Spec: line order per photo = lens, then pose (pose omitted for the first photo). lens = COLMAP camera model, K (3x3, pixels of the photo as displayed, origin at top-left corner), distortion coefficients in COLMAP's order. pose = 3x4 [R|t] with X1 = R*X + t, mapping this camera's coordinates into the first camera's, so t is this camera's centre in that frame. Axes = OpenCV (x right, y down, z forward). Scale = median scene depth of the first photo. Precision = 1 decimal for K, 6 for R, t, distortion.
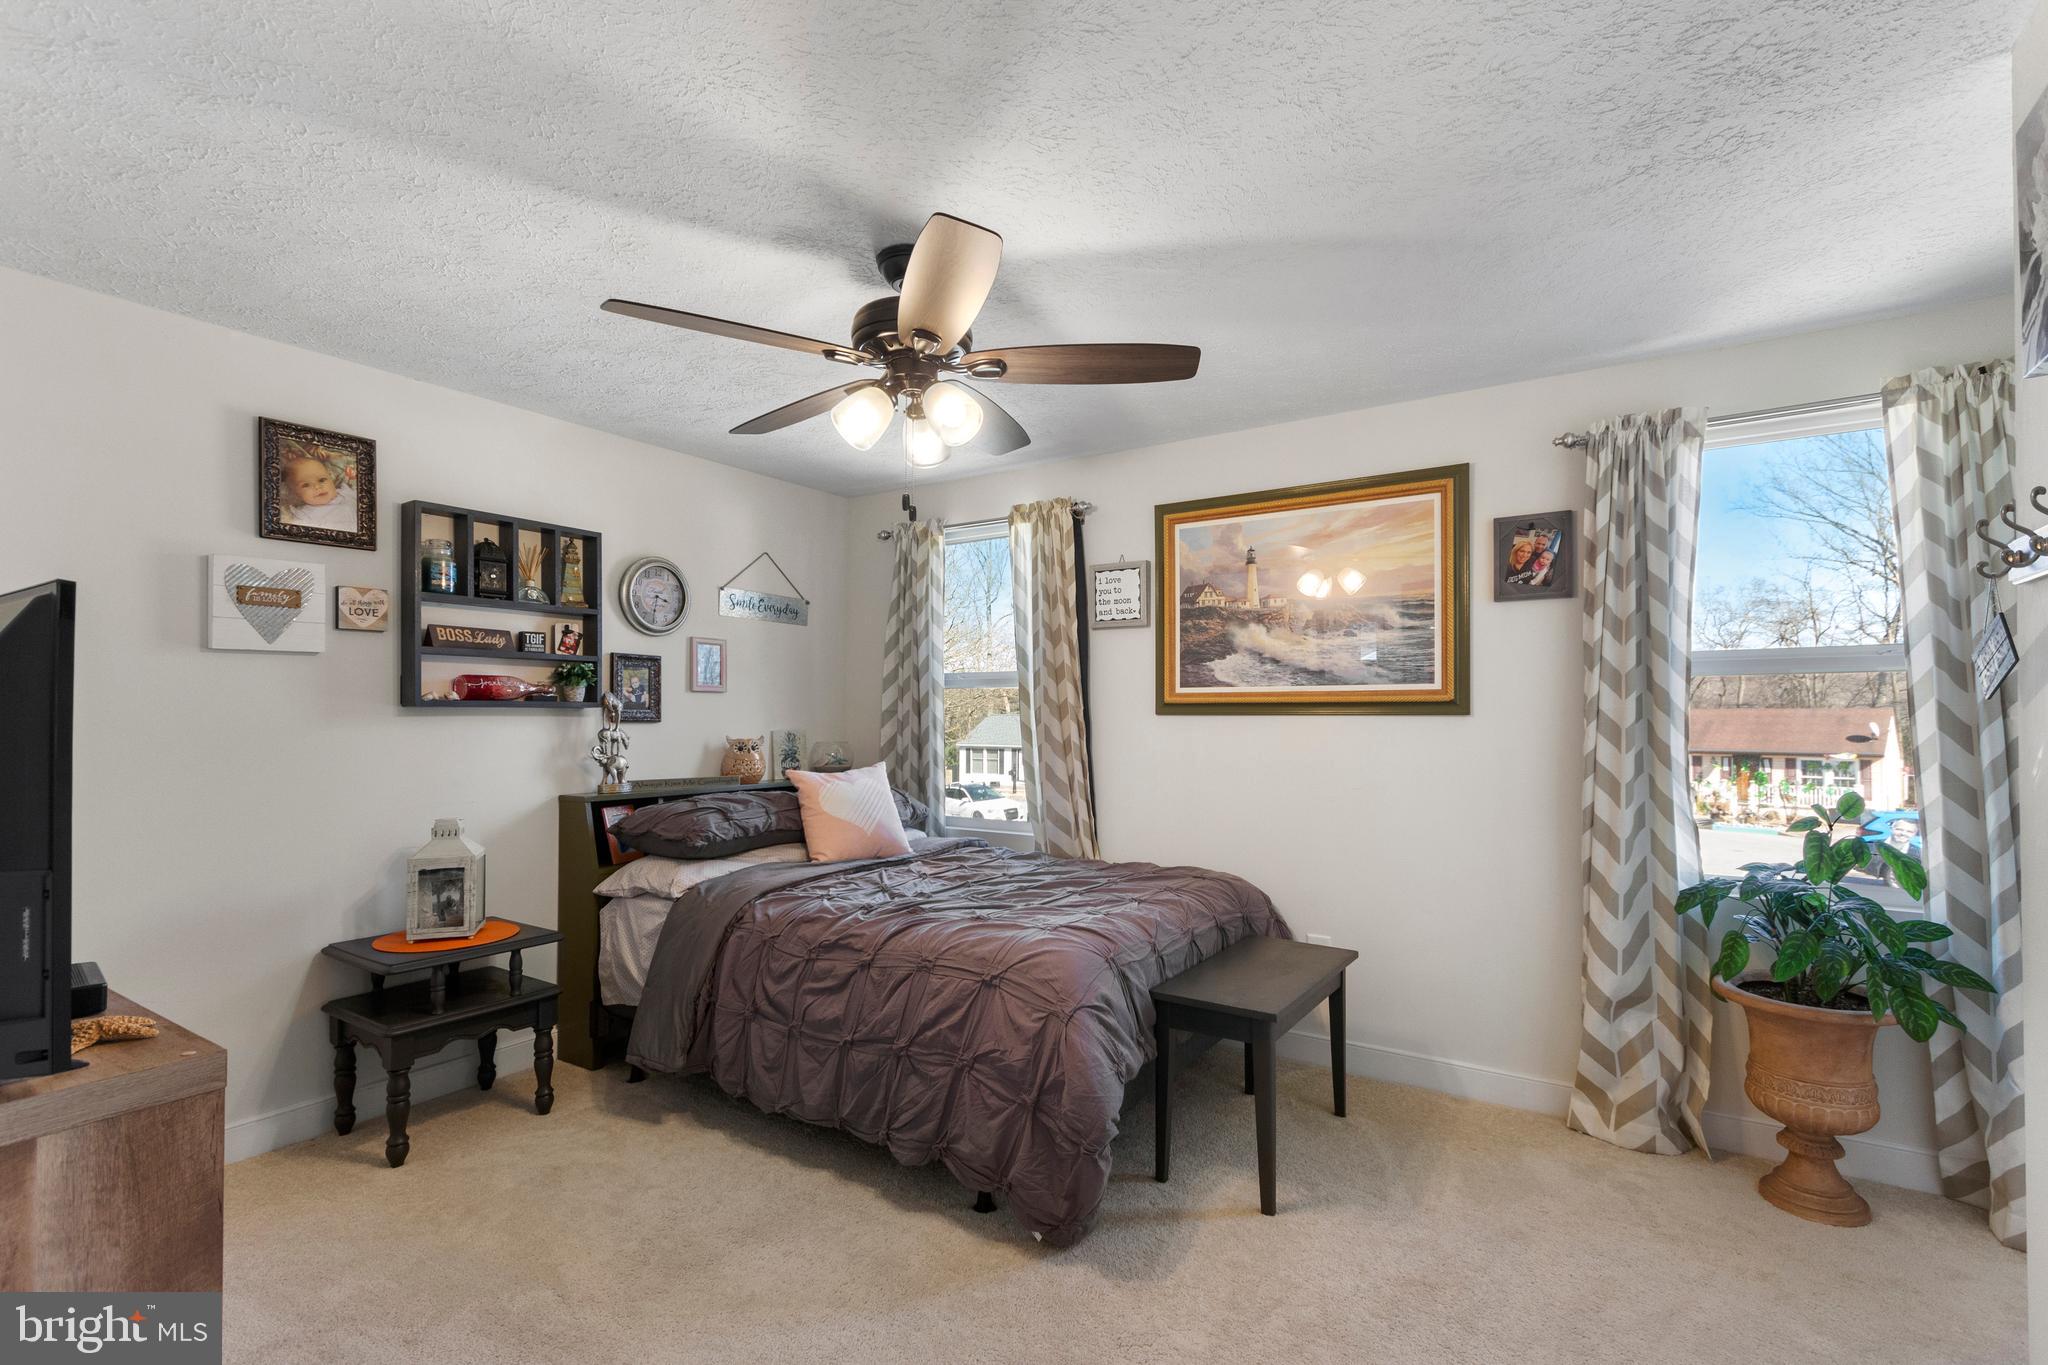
lens RADIAL K [[929.7, 0, 1024.0], [0, 929.7, 692.1], [0, 0, 1]] dist [0.002706, -0.000456]
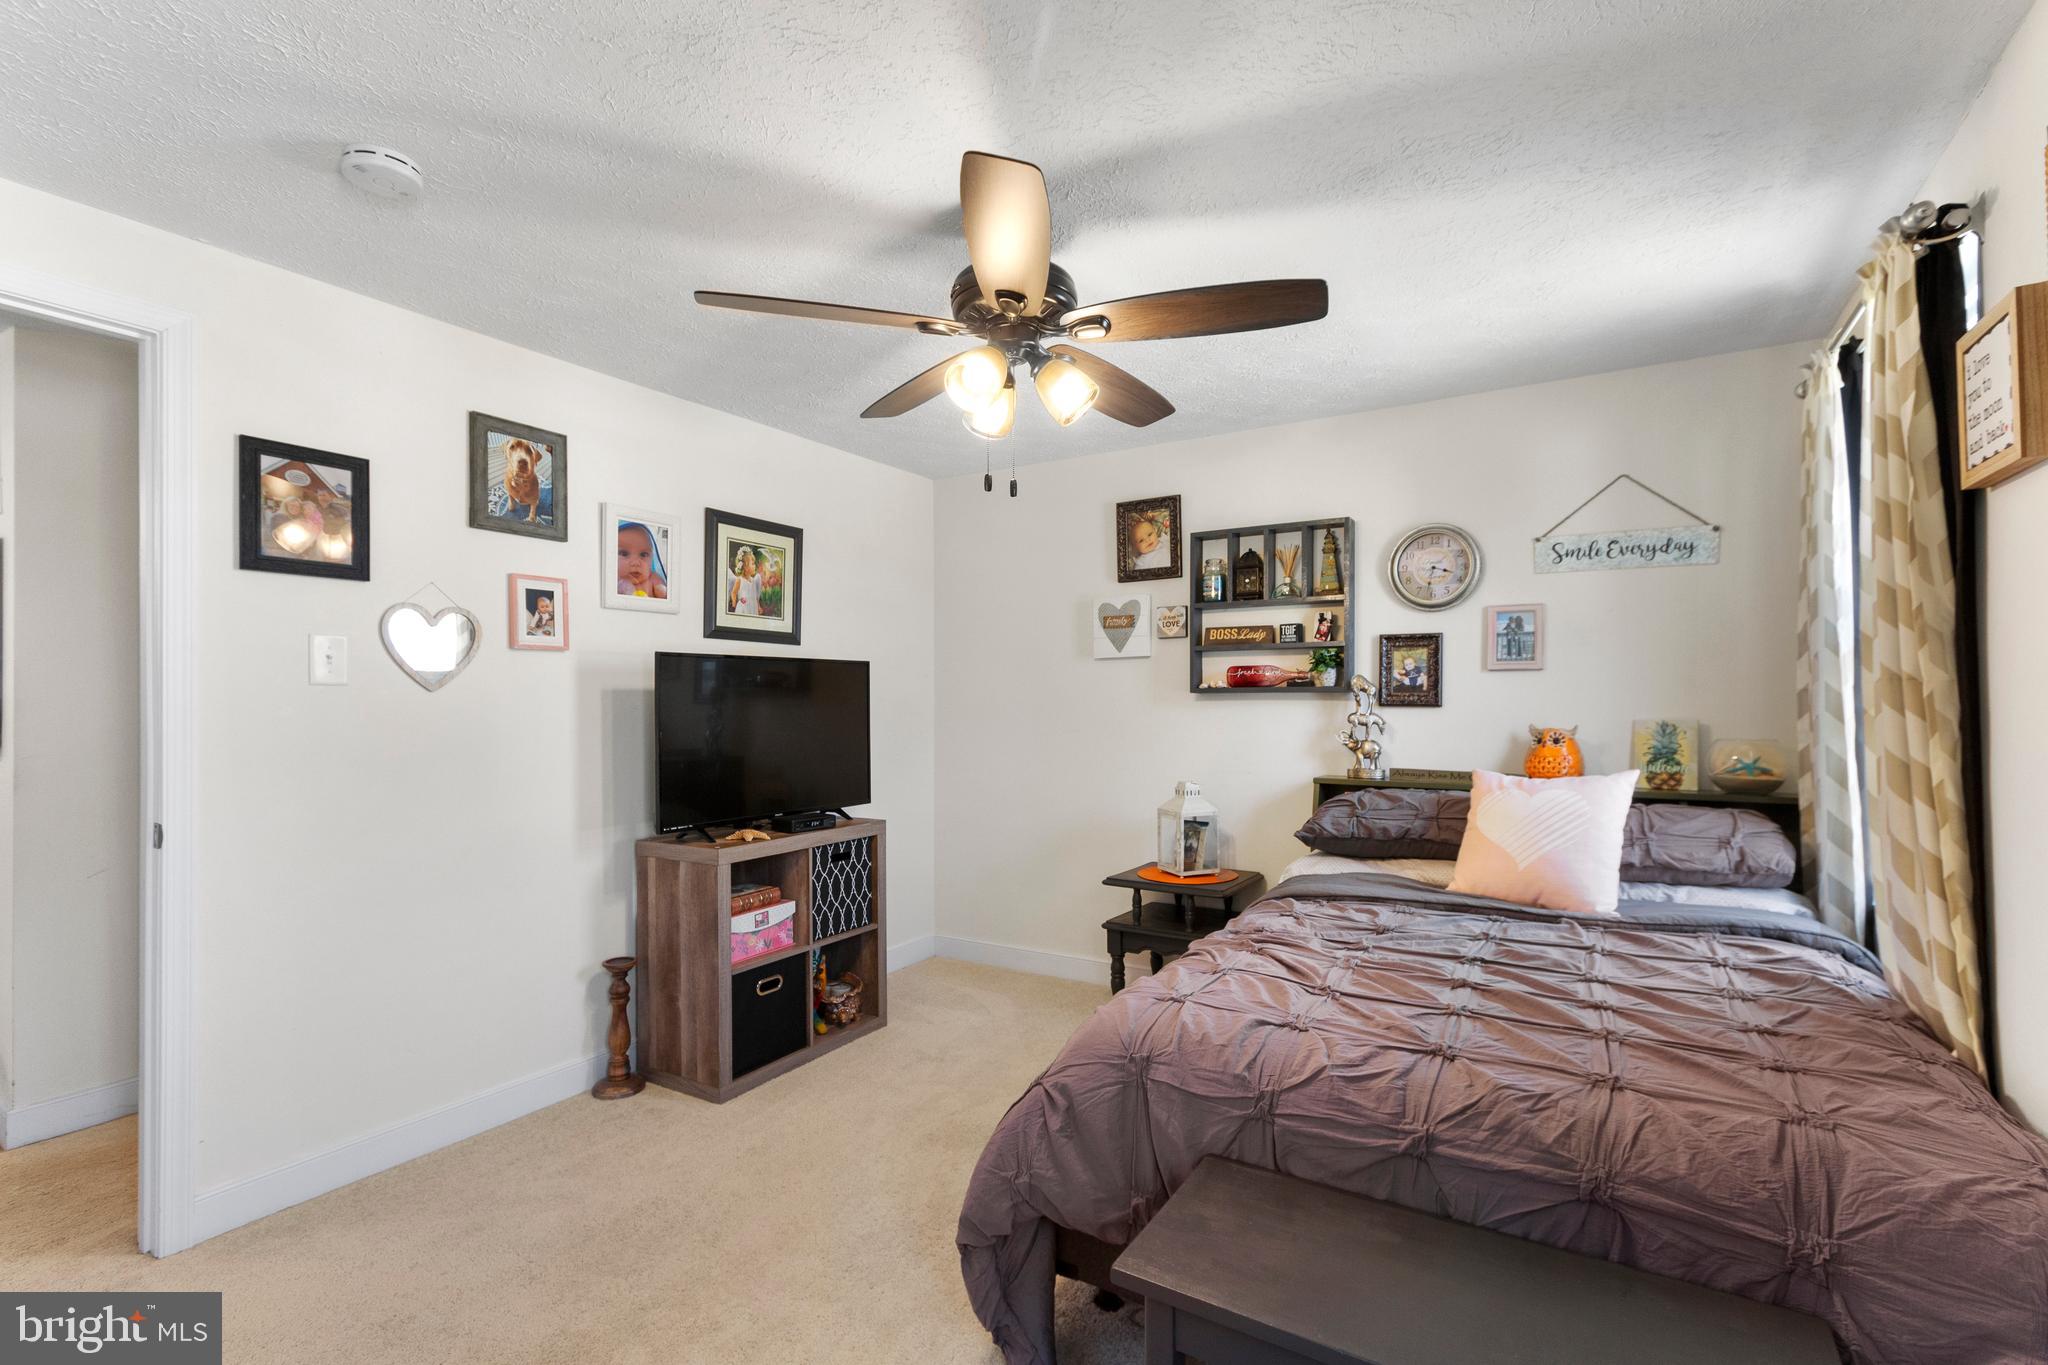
lens RADIAL K [[929.7, 0, 1024.0], [0, 929.7, 692.1], [0, 0, 1]] dist [0.002706, -0.000456]
pose [[0.042993, -0.009923, -0.999026, 0.539326], [0.029050, 0.999540, -0.008678, 0.015904], [0.998653, -0.028649, 0.043261, 0.616630]]
